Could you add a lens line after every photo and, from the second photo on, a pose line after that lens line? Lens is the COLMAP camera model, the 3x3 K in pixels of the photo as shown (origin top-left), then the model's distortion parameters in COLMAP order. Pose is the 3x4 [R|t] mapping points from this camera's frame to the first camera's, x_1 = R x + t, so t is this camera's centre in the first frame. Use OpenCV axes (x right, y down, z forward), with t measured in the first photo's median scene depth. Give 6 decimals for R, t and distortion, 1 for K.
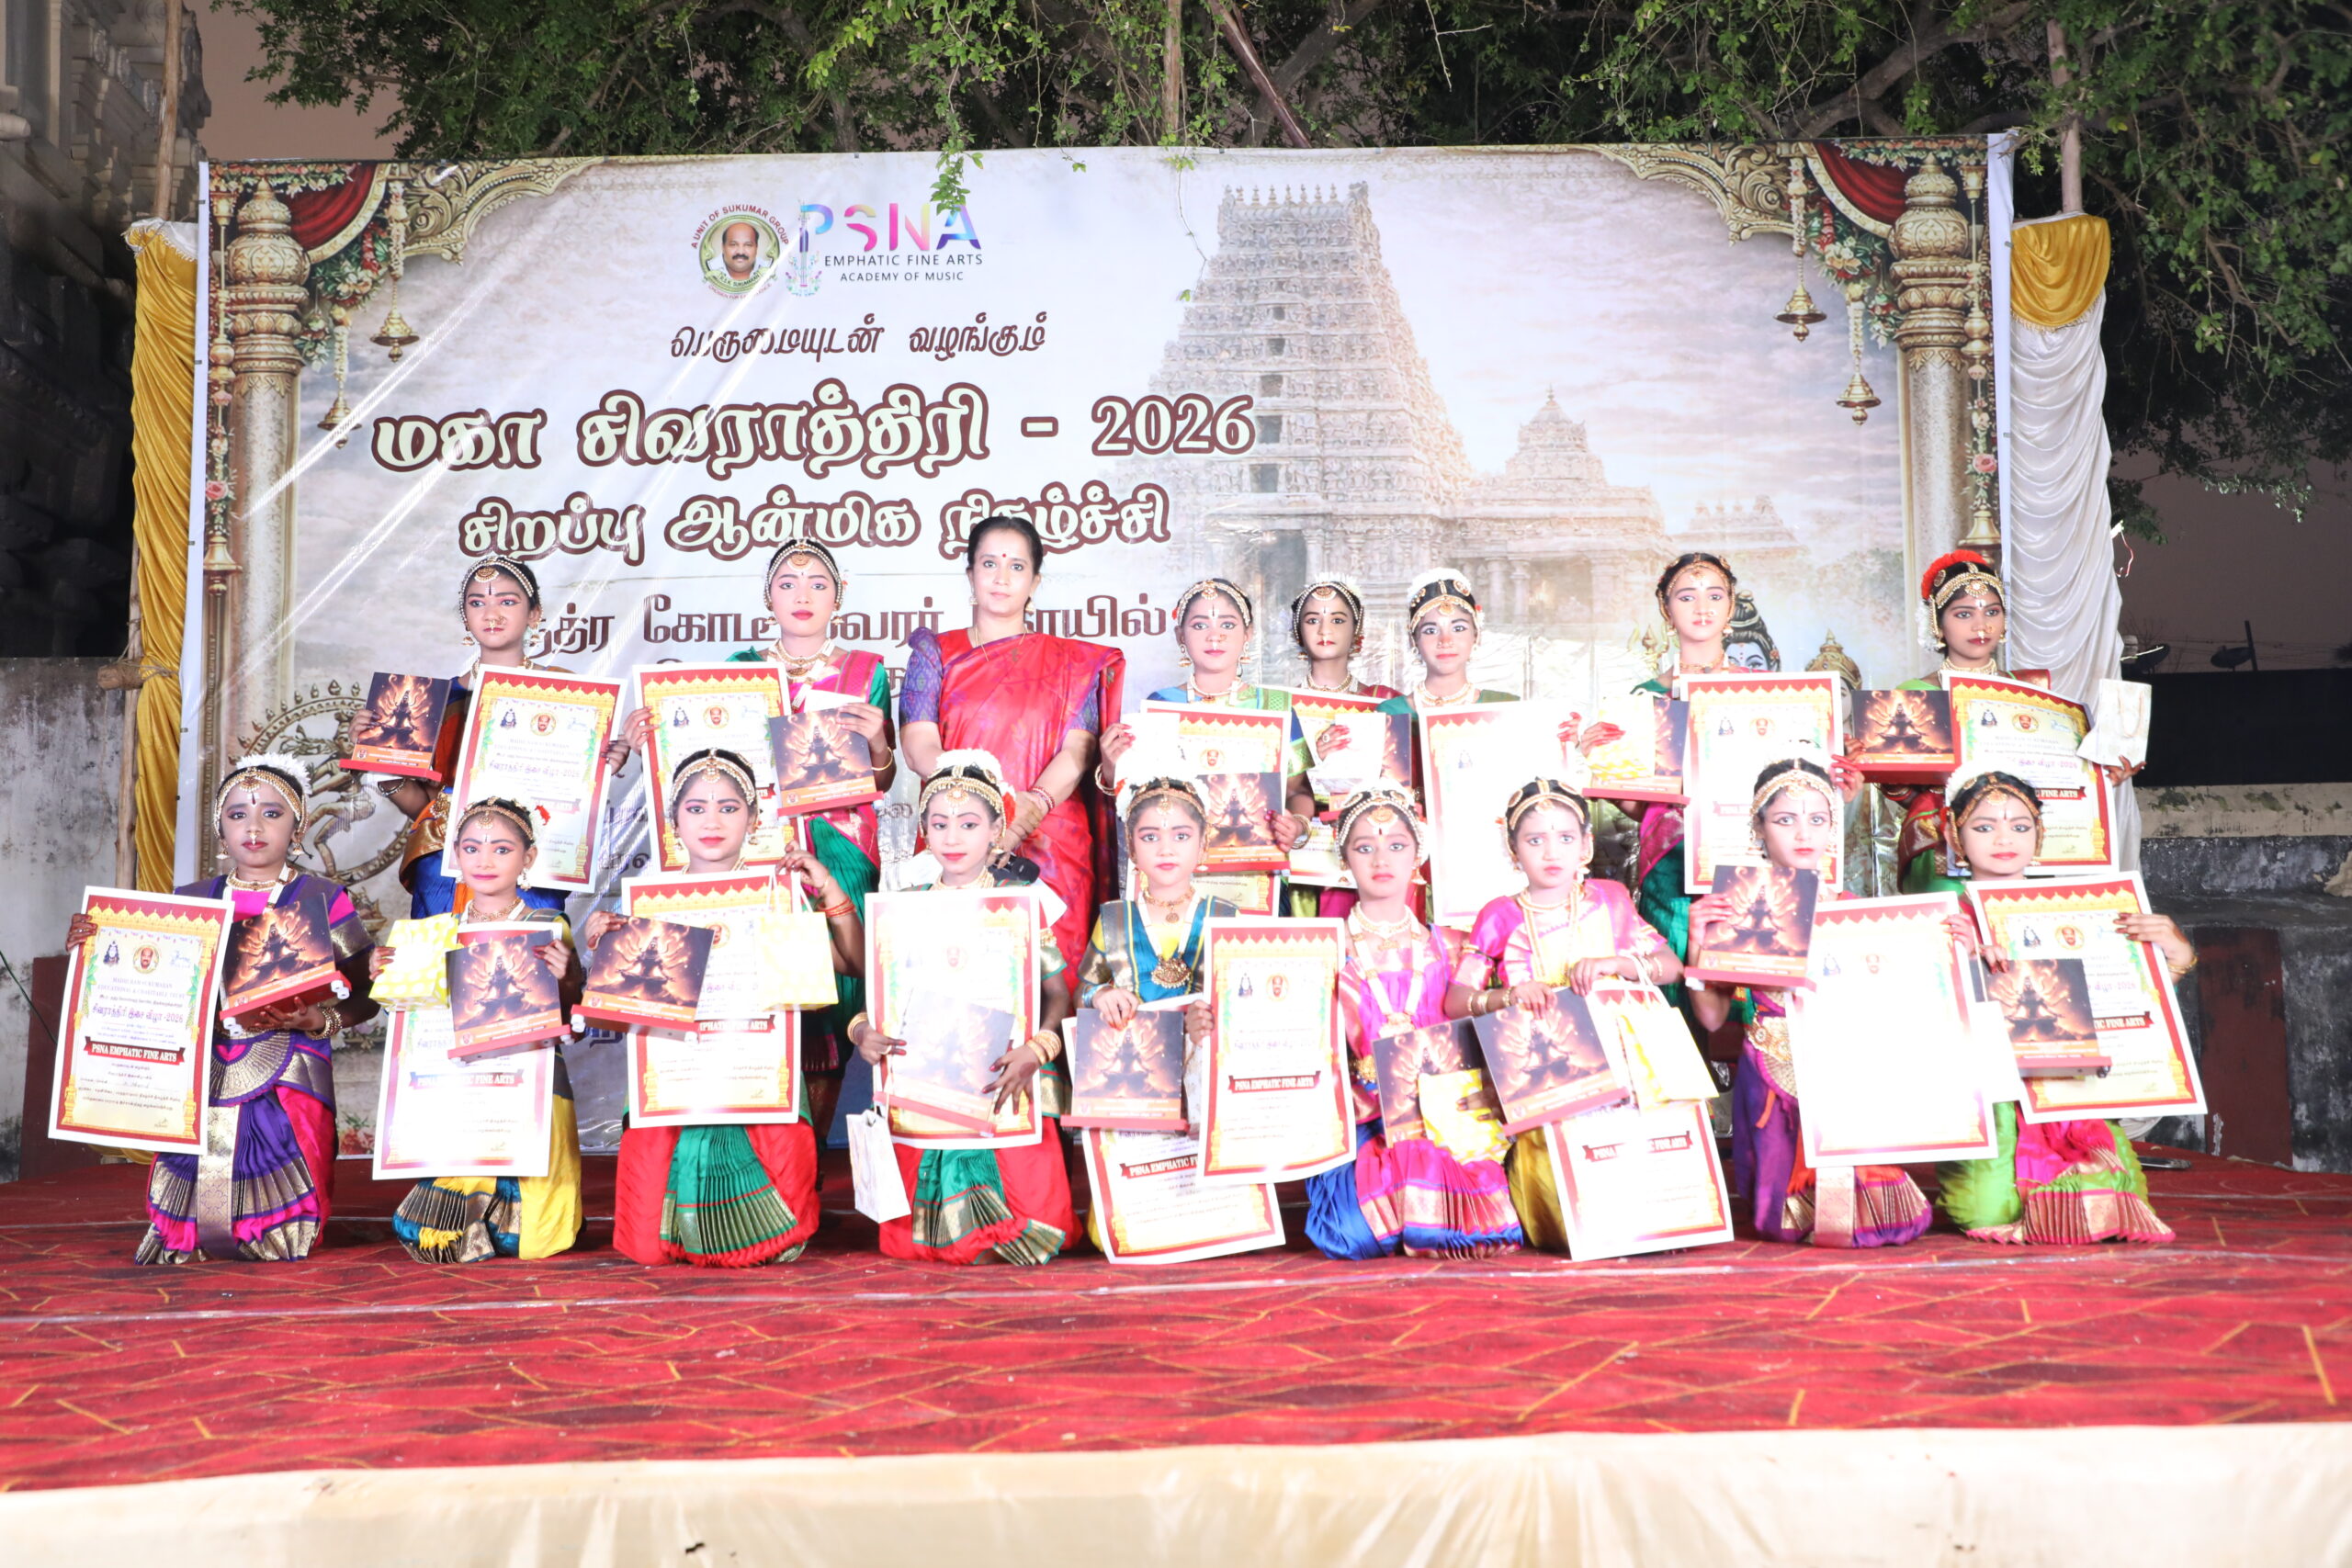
lens RADIAL K [[2305.2, 0, 1141.4], [0, 2305.2, 787.1], [0, 0, 1]] dist [0.072015, 0.027102]
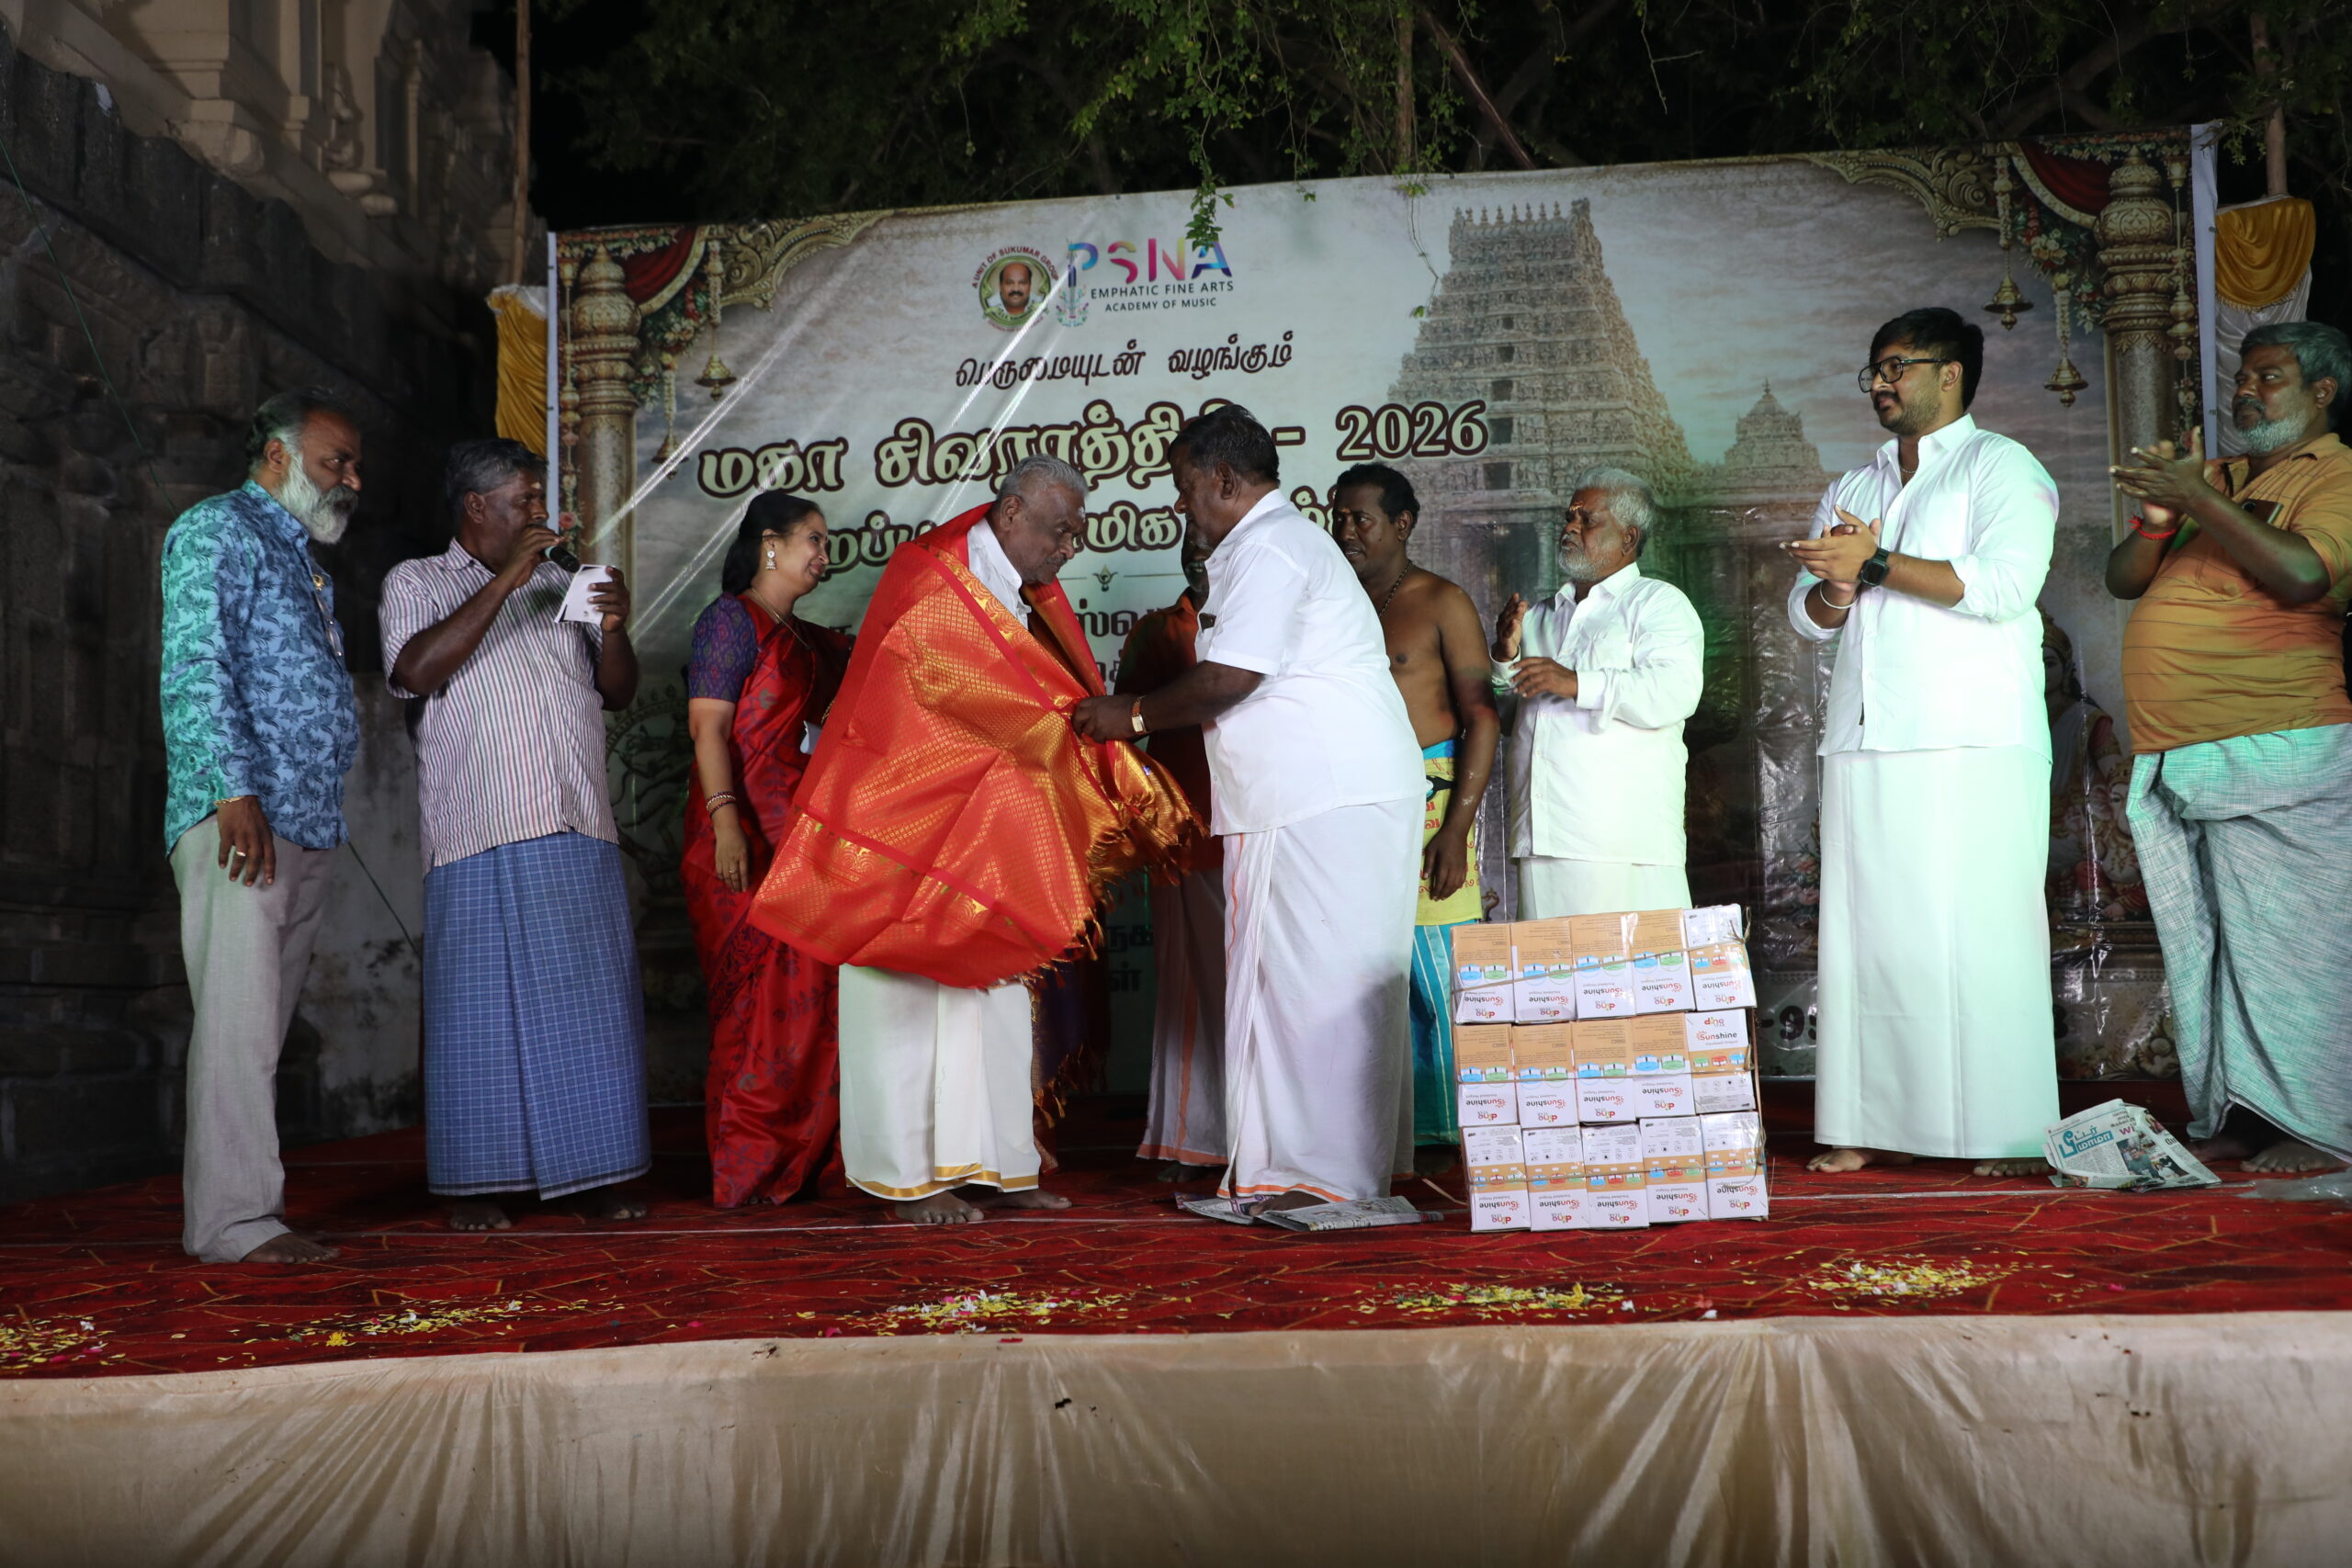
lens RADIAL K [[2301.6, 0, 1133.5], [0, 2301.6, 785.6], [0, 0, 1]] dist [0.036159, 0.078777]
pose [[0.995010, -0.019475, -0.097861, -0.013454], [0.020888, 0.999692, 0.013434, -0.006895], [0.097569, -0.015411, 0.995109, -0.095291]]
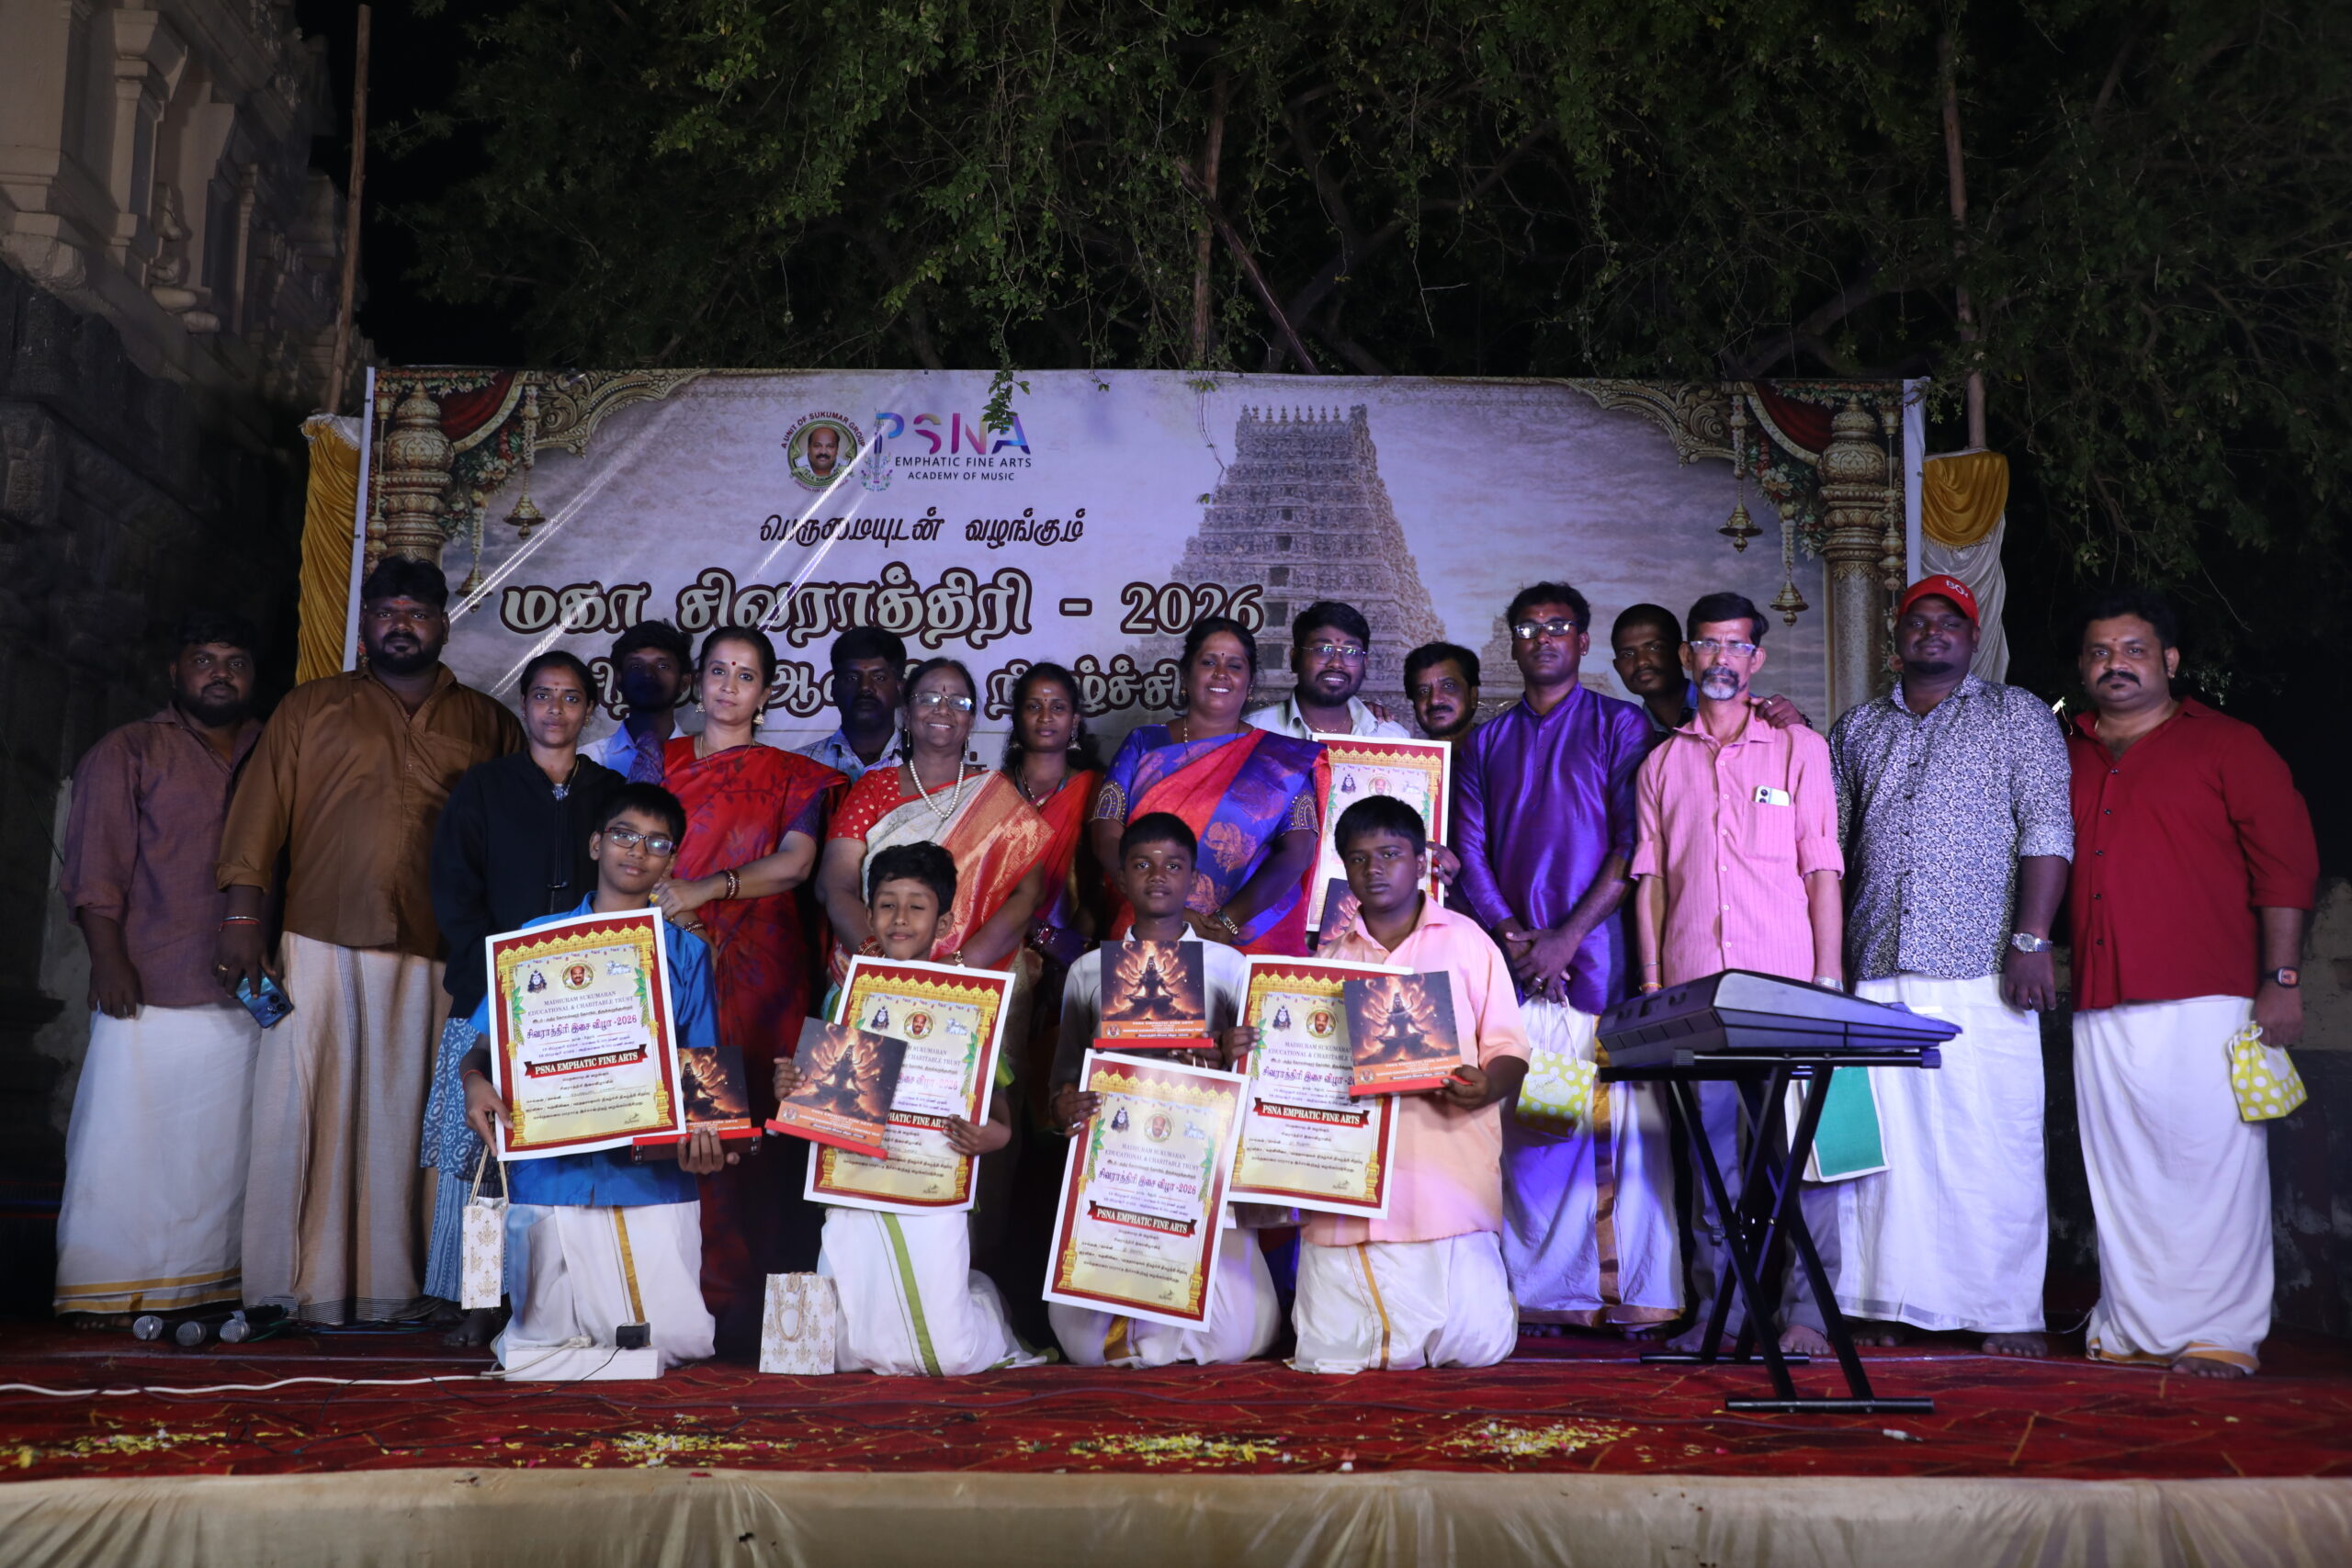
lens RADIAL K [[2352.4, 0, 1184.0], [0, 2352.4, 756.9], [0, 0, 1]] dist [0.050298, 0.034623]
pose [[0.999496, 0.027668, -0.015559, 0.029943], [-0.028409, 0.998366, -0.049585, -0.025067], [0.014162, 0.050002, 0.998649, -0.166442]]
